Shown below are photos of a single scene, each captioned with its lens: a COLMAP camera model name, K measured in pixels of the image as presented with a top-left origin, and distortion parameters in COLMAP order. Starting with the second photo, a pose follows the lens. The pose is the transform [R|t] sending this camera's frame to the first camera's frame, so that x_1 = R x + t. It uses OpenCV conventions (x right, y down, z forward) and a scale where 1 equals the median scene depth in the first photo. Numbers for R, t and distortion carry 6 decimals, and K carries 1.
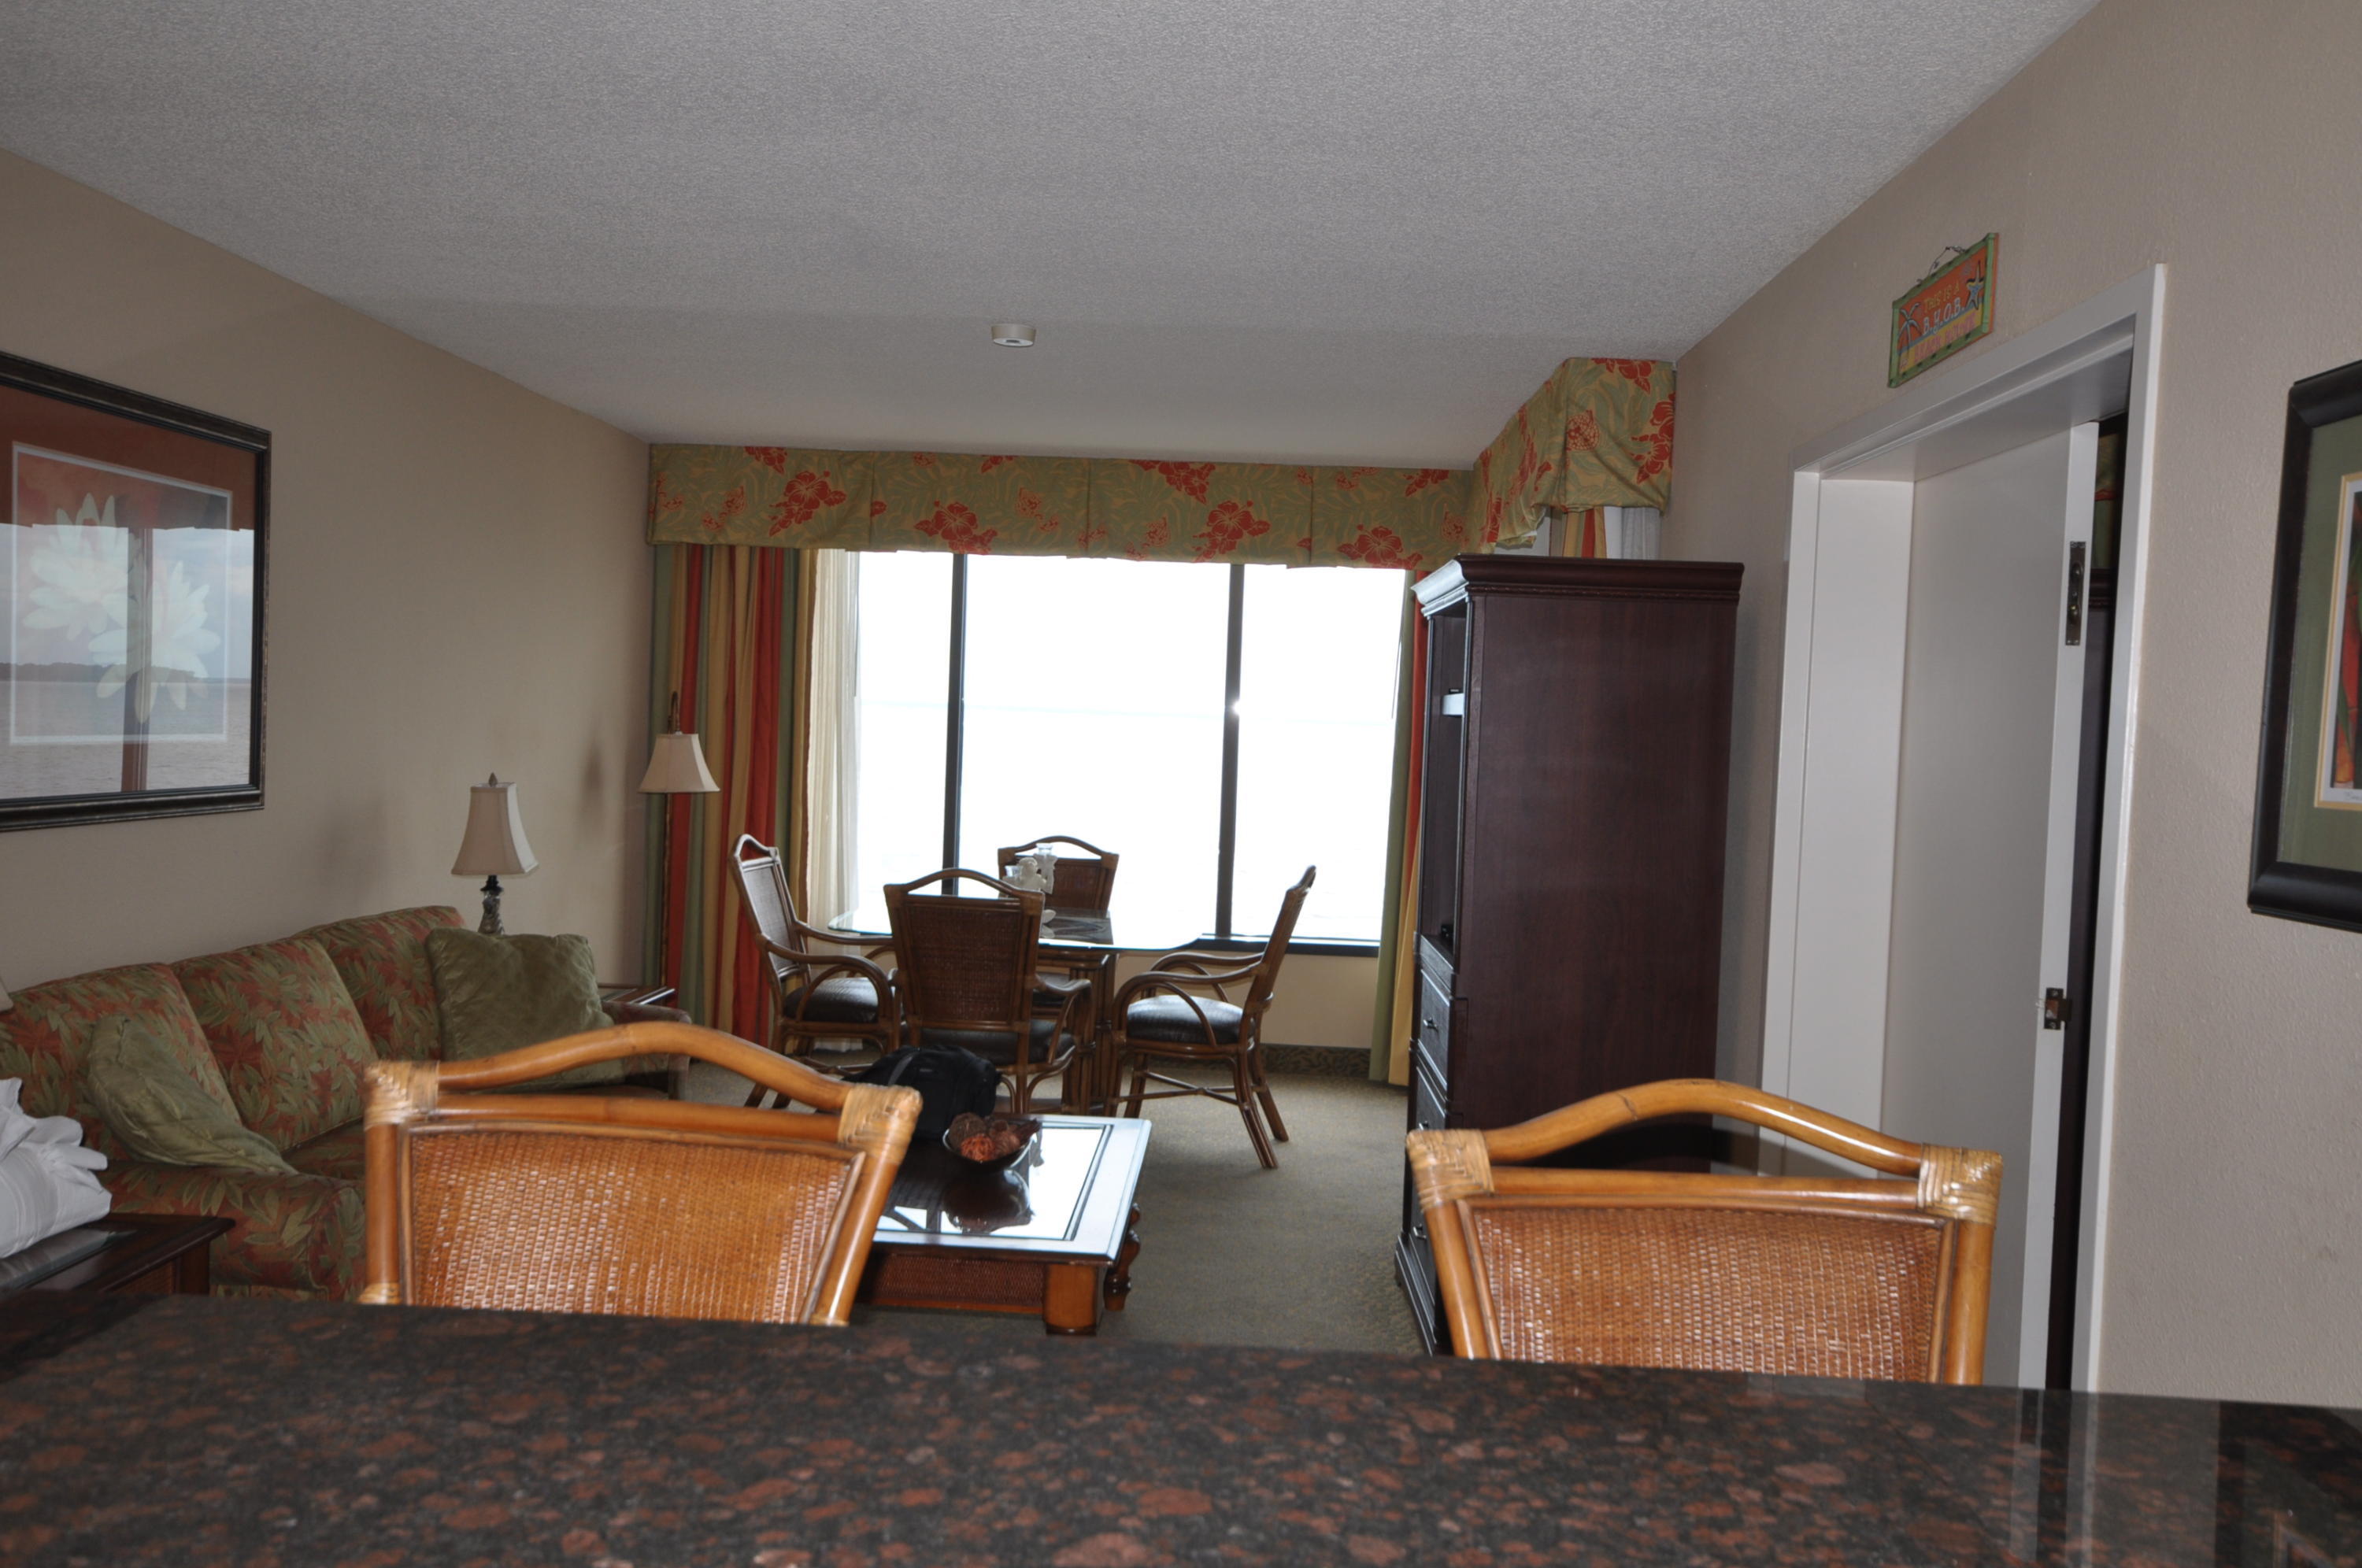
lens RADIAL K [[1932.7, 0, 1169.2], [0, 1932.7, 795.4], [0, 0, 1]] dist [0.002215, 0.048802]
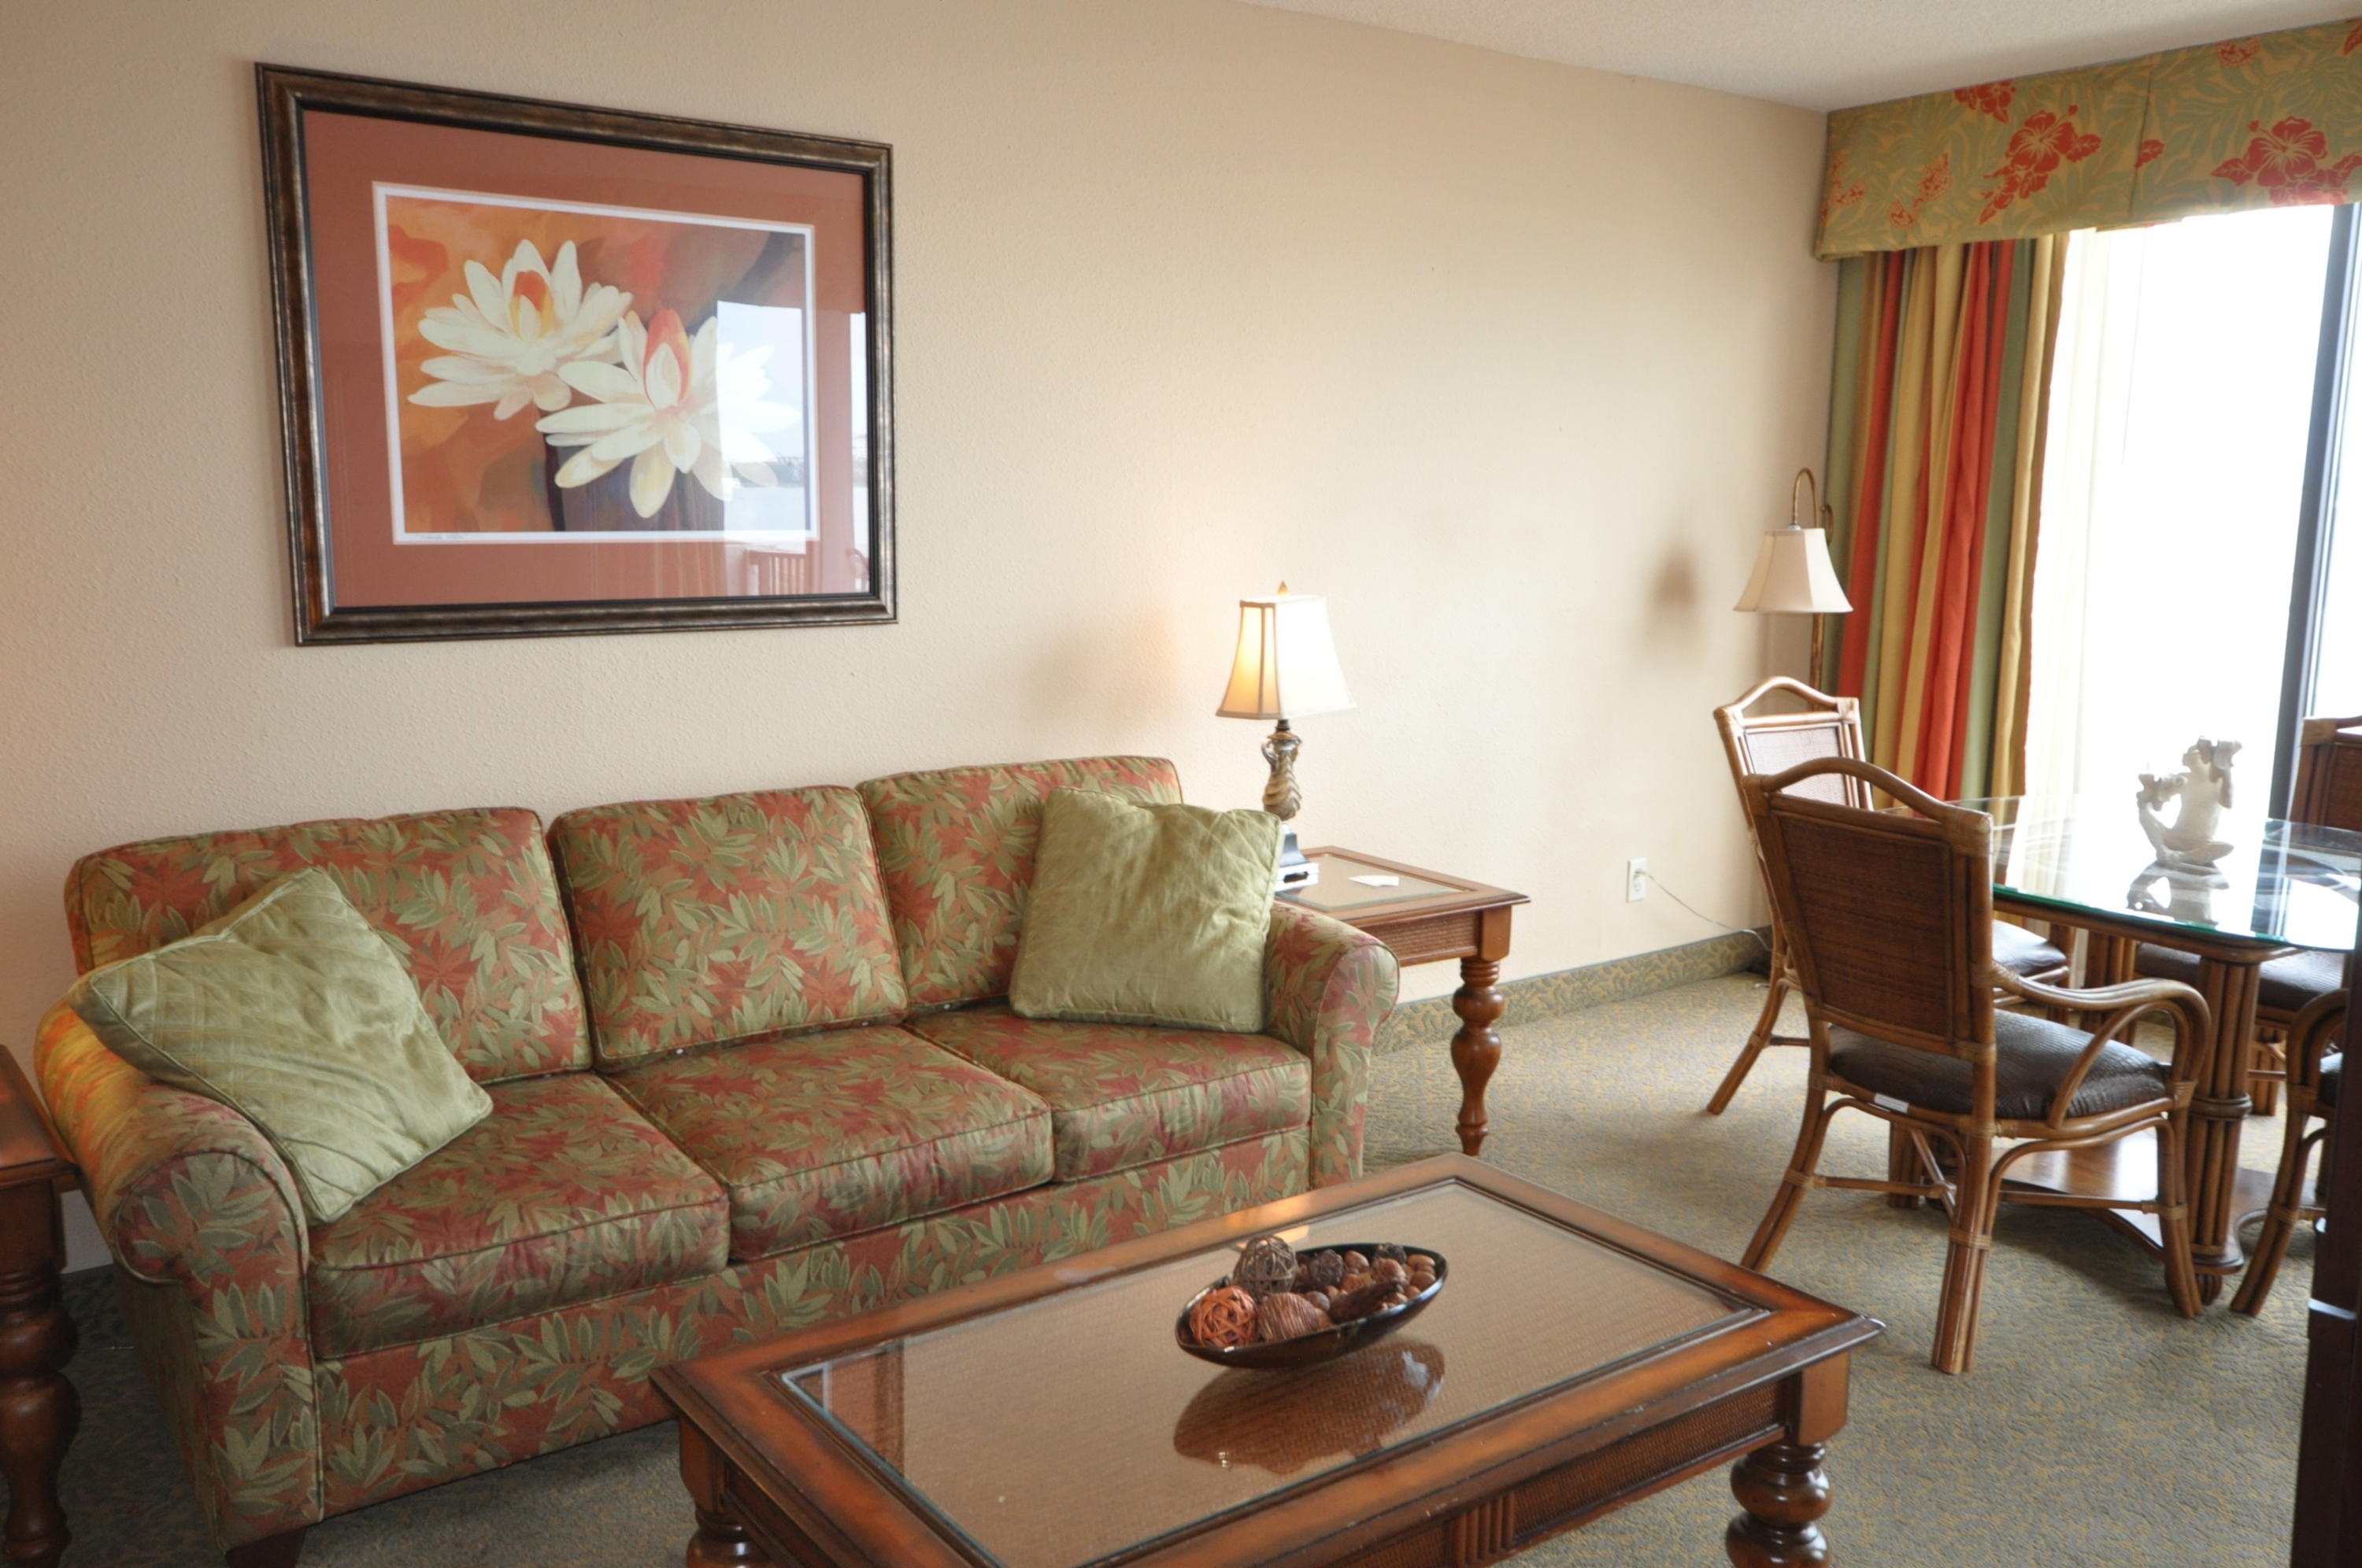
lens RADIAL K [[1932.7, 0, 1172.3], [0, 1932.7, 795.7], [0, 0, 1]] dist [0.002215, 0.048802]
pose [[0.628851, 0.094272, -0.771790, 0.224270], [-0.017238, 0.994069, 0.107378, -0.009481], [0.777335, -0.054221, 0.626746, 0.536515]]
